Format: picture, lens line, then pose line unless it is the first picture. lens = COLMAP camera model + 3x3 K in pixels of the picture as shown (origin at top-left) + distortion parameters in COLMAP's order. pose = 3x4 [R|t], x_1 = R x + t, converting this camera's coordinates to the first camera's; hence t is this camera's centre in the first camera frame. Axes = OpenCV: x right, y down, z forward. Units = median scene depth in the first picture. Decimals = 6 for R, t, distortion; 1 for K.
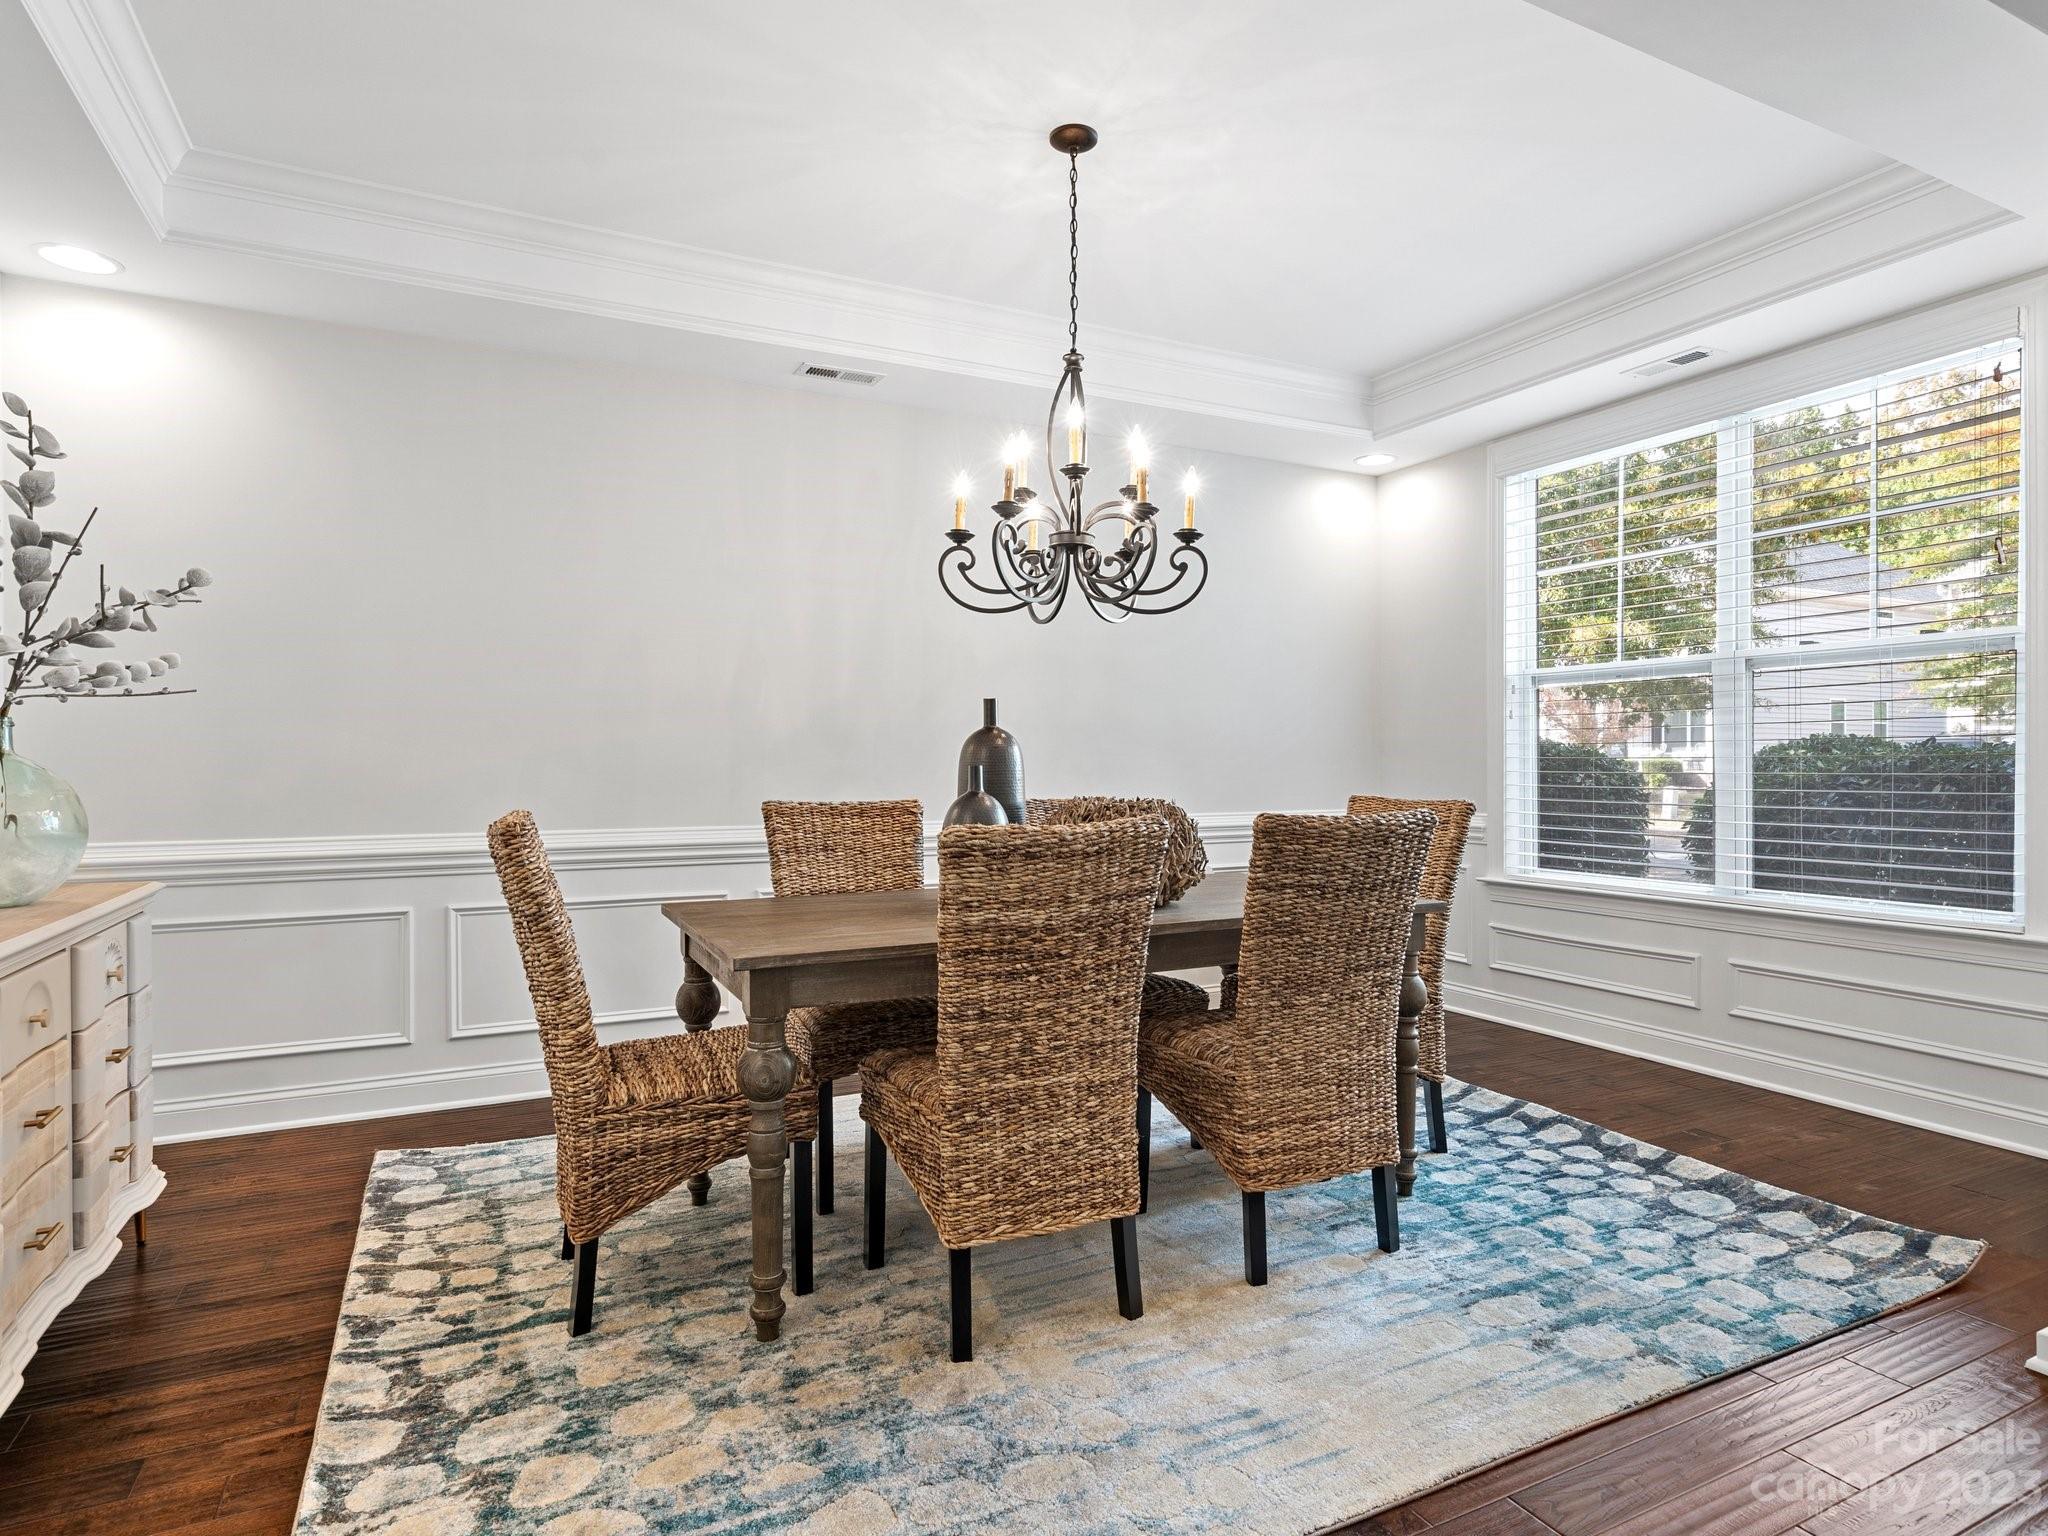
lens RADIAL K [[1140.2, 0, 1026.8], [0, 1140.2, 772.1], [0, 0, 1]] dist [0.005104, -0.001181]
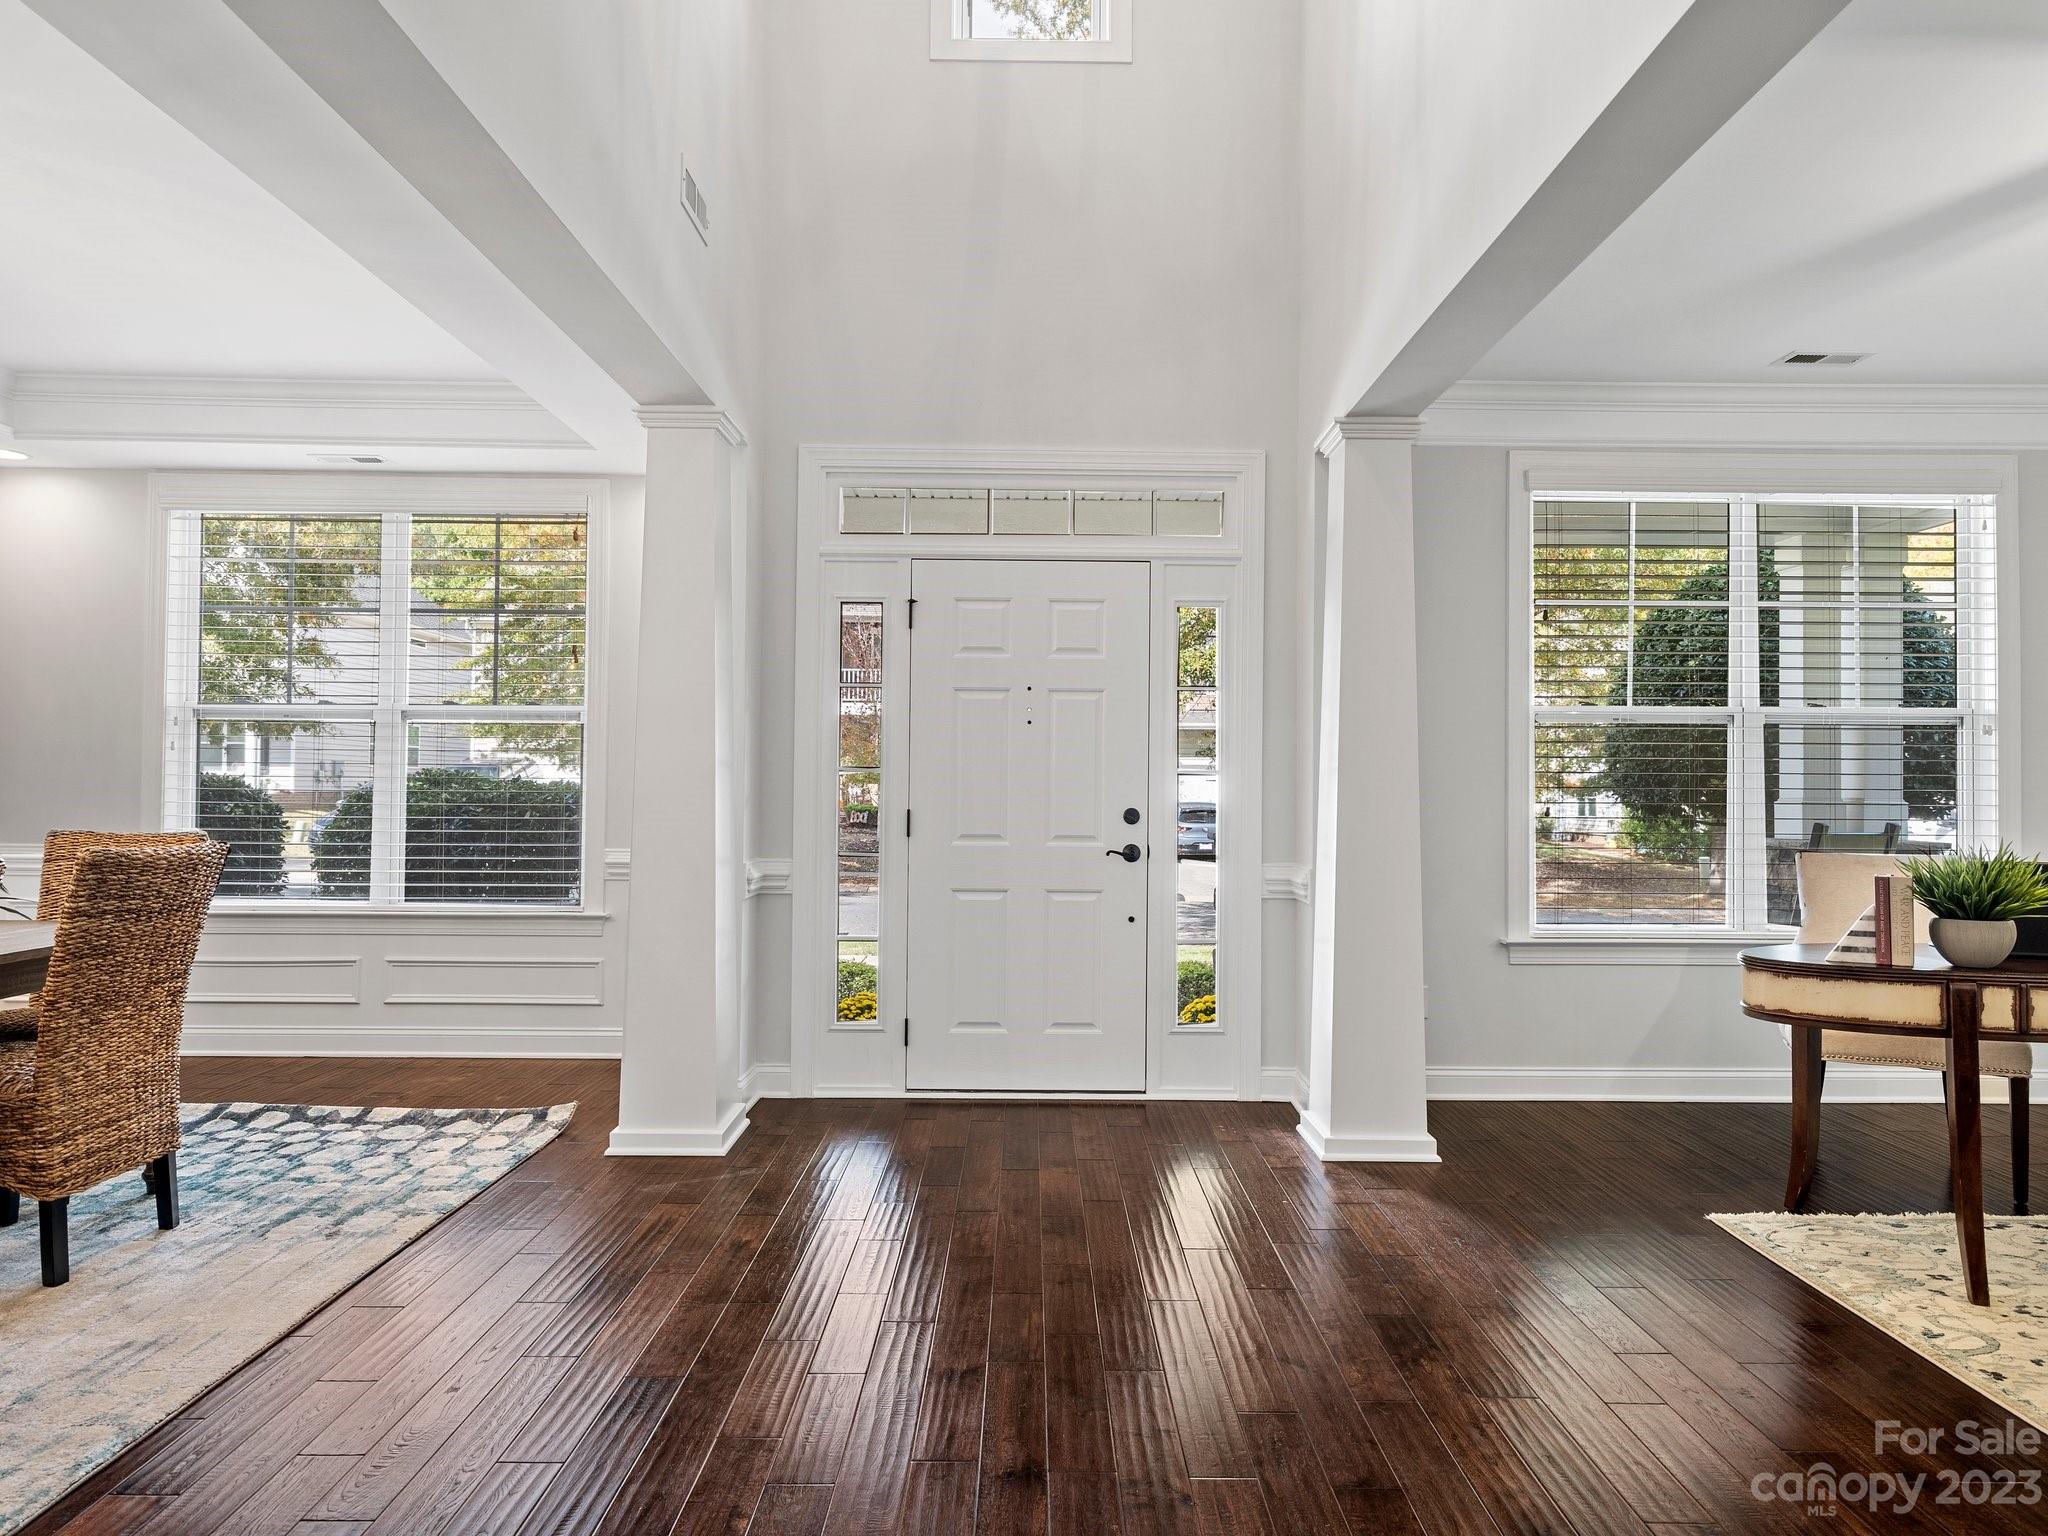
lens RADIAL K [[1211.8, 0, 1026.8], [0, 1211.8, 772.3], [0, 0, 1]] dist [0.003574, 0.000388]
pose [[0.447203, 0.019244, 0.894226, -0.363054], [-0.003155, 0.999796, -0.019938, -0.014364], [-0.894427, 0.006096, 0.447172, -0.288483]]
